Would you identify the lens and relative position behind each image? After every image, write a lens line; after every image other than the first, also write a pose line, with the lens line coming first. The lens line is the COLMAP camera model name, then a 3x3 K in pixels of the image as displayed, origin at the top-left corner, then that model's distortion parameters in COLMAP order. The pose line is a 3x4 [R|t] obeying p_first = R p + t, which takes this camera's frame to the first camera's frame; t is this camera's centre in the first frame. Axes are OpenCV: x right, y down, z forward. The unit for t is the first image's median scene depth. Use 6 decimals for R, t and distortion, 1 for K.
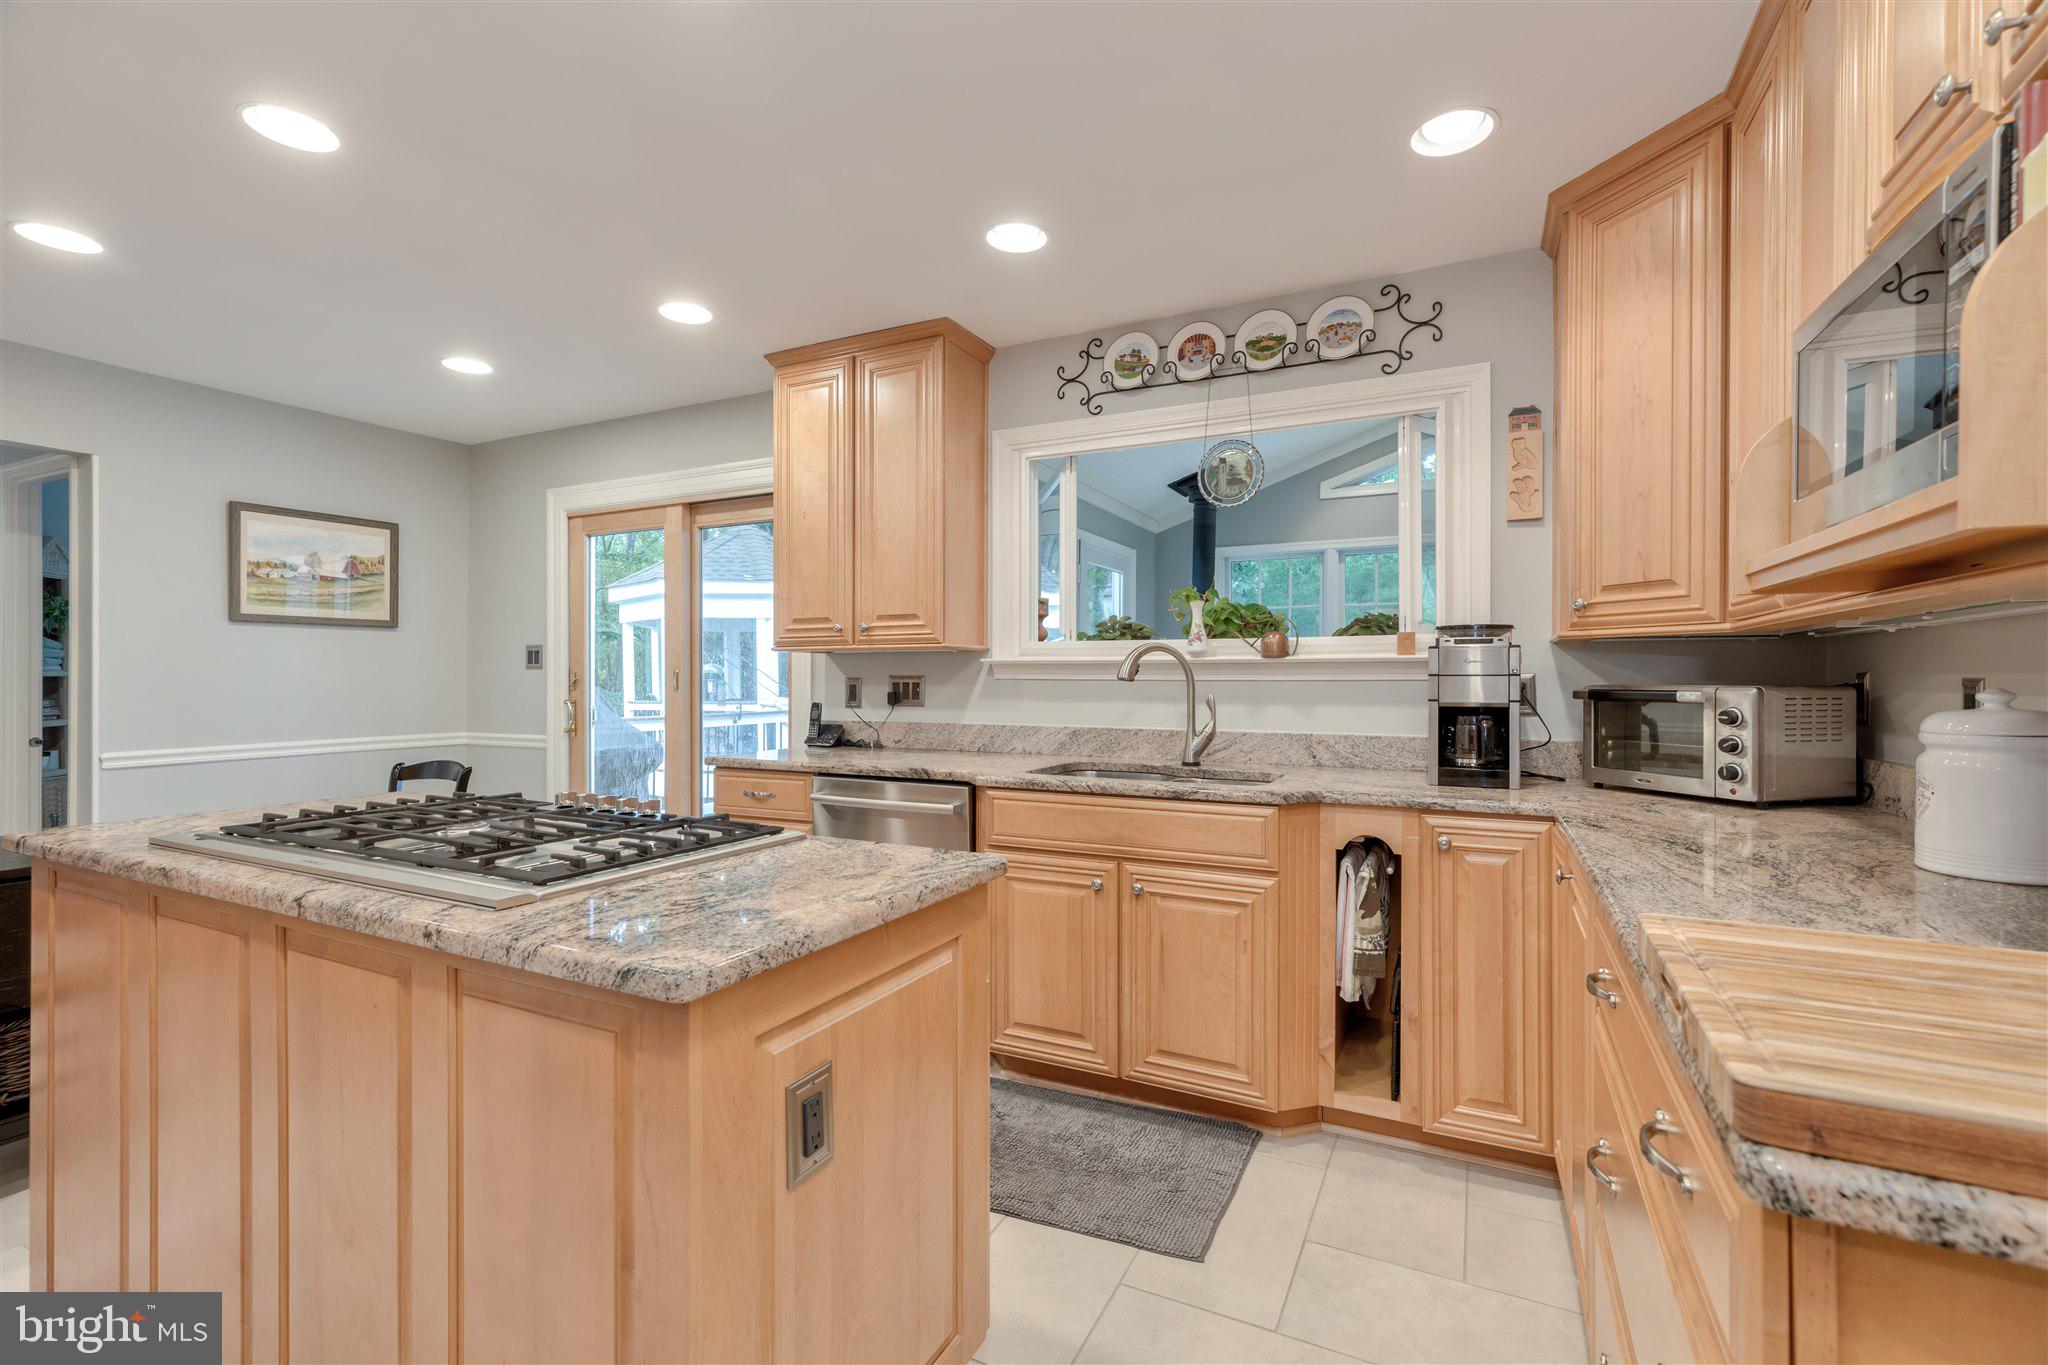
lens RADIAL K [[912.7, 0, 1023.2], [0, 912.7, 678.9], [0, 0, 1]] dist [-0.000305, 0.004991]
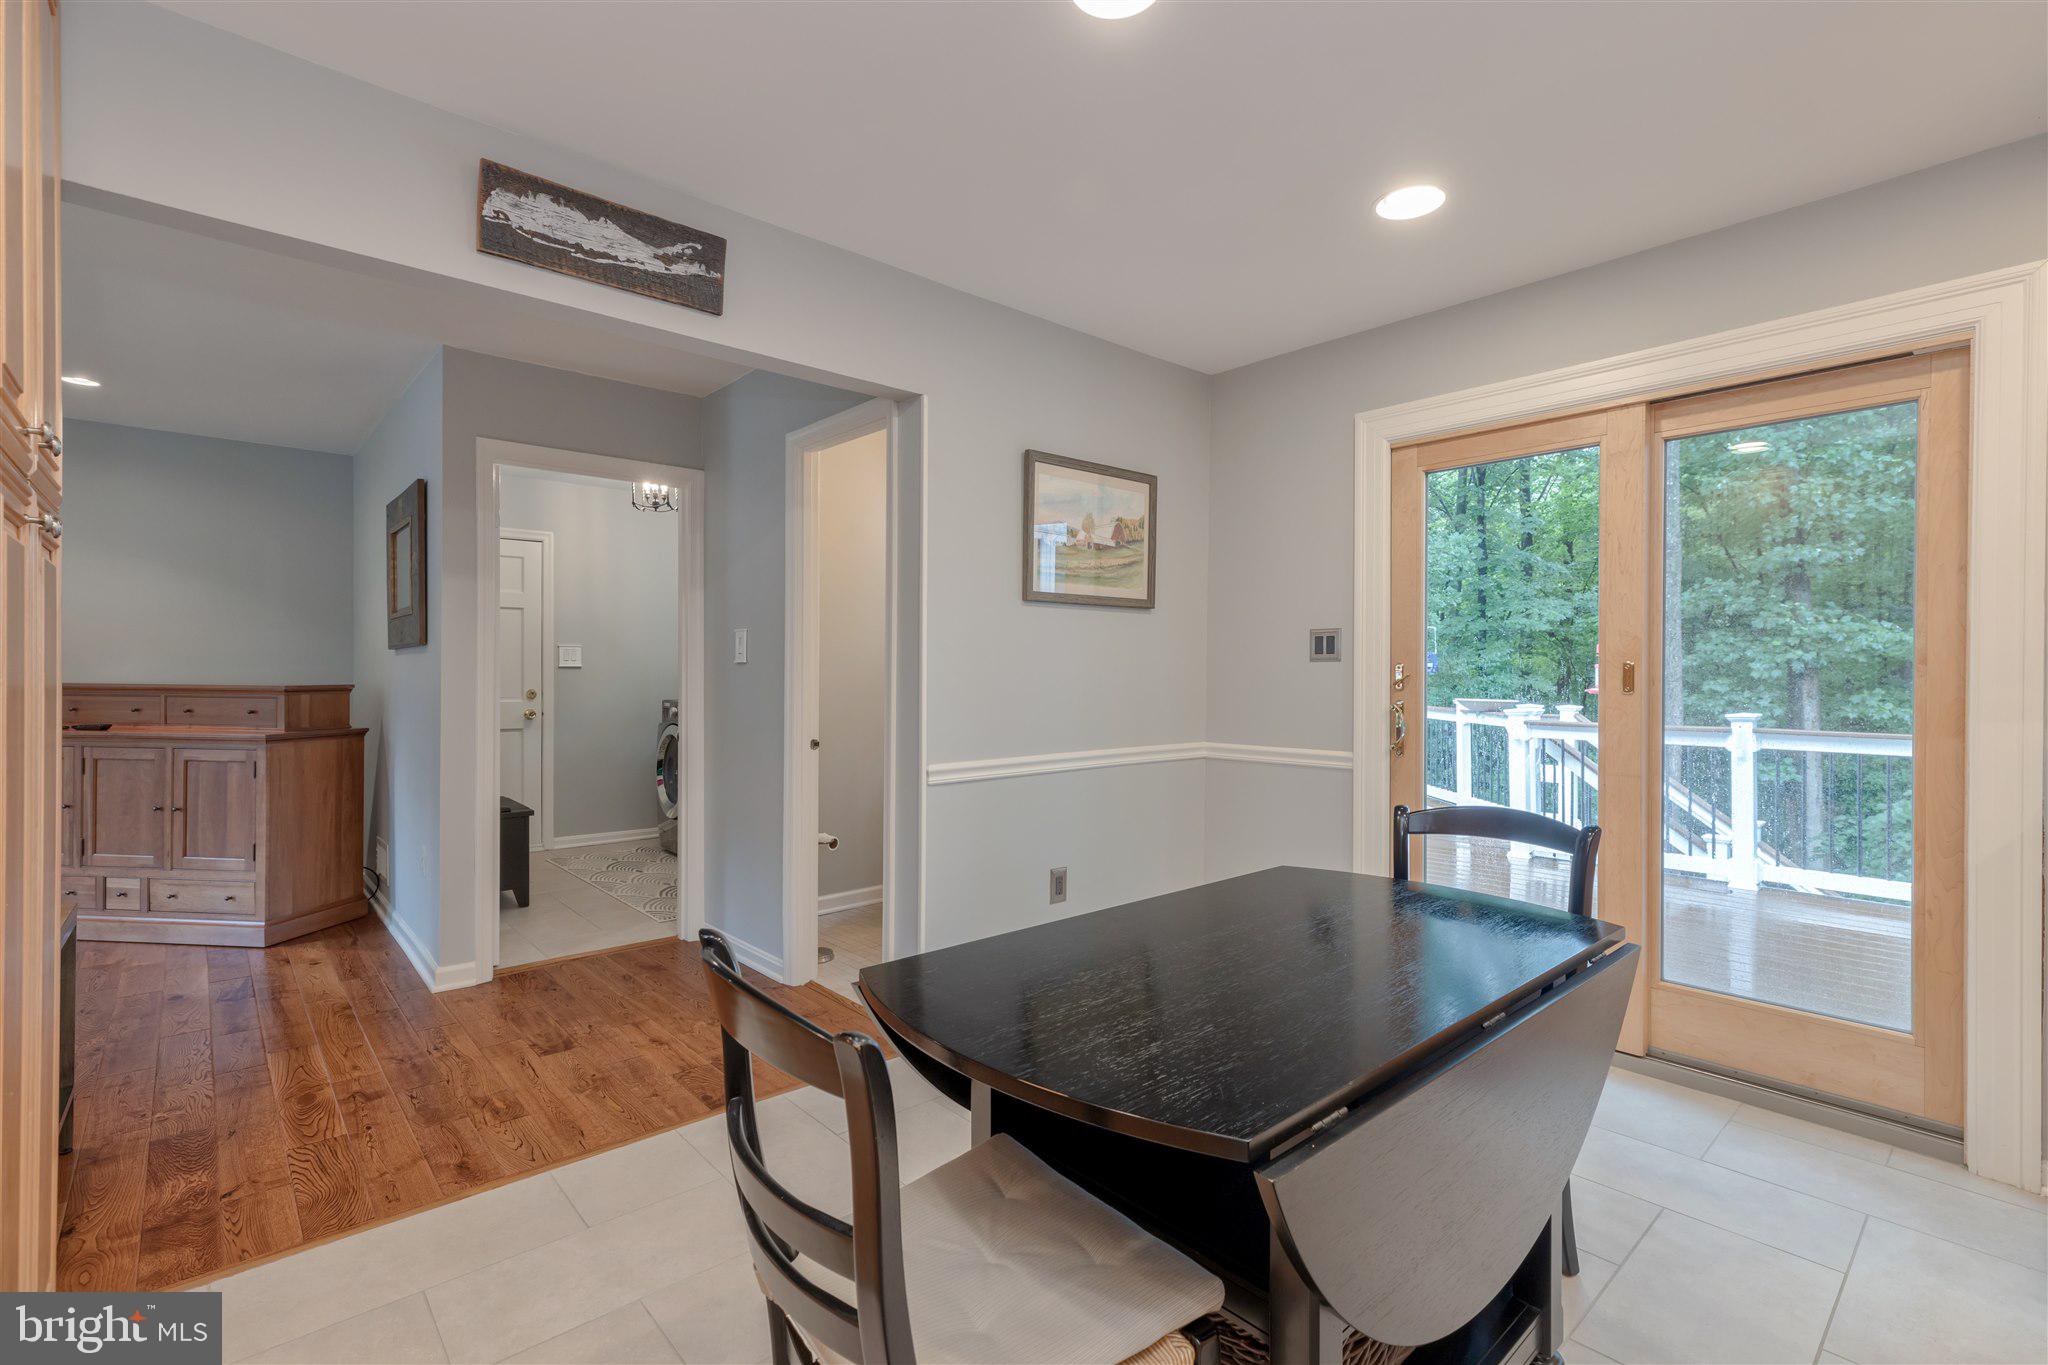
lens RADIAL K [[932.1, 0, 1024.0], [0, 932.1, 682.5], [0, 0, 1]] dist [0.000497, 0.005138]
pose [[0.930770, 0.006879, -0.365540, -0.646788], [-0.003887, 0.999953, 0.008921, 0.000880], [0.365584, -0.006882, 0.930753, 0.276099]]
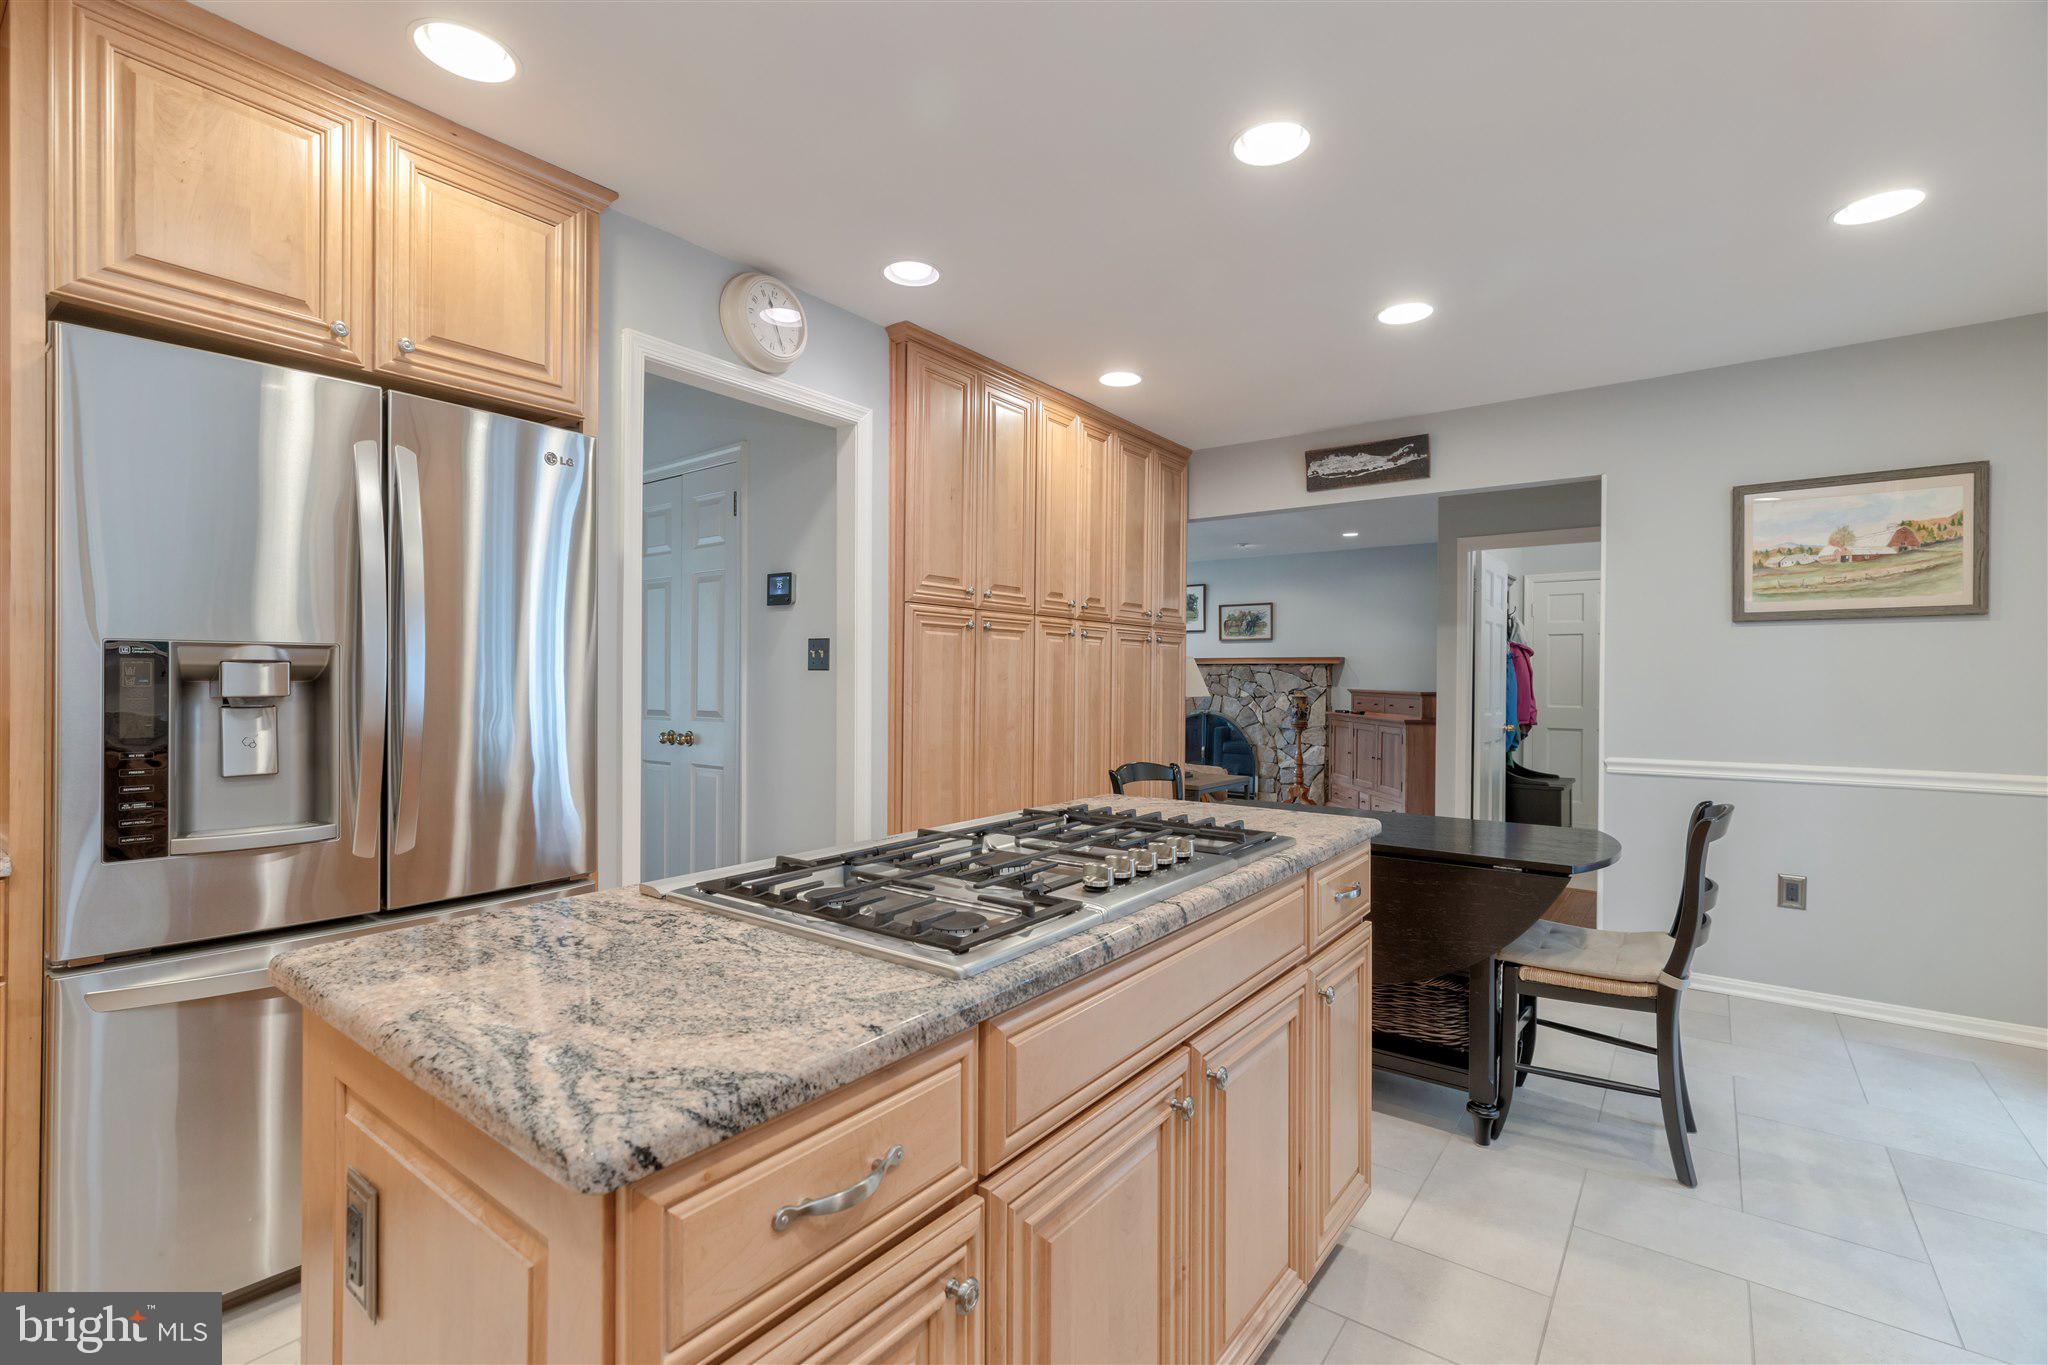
lens RADIAL K [[912.7, 0, 1023.2], [0, 912.7, 678.9], [0, 0, 1]] dist [-0.000305, 0.004991]
pose [[-0.176050, -0.000542, -0.984381, 0.145458], [-0.007329, 0.999973, 0.000760, -0.004392], [0.984354, 0.007349, -0.176049, 0.543262]]
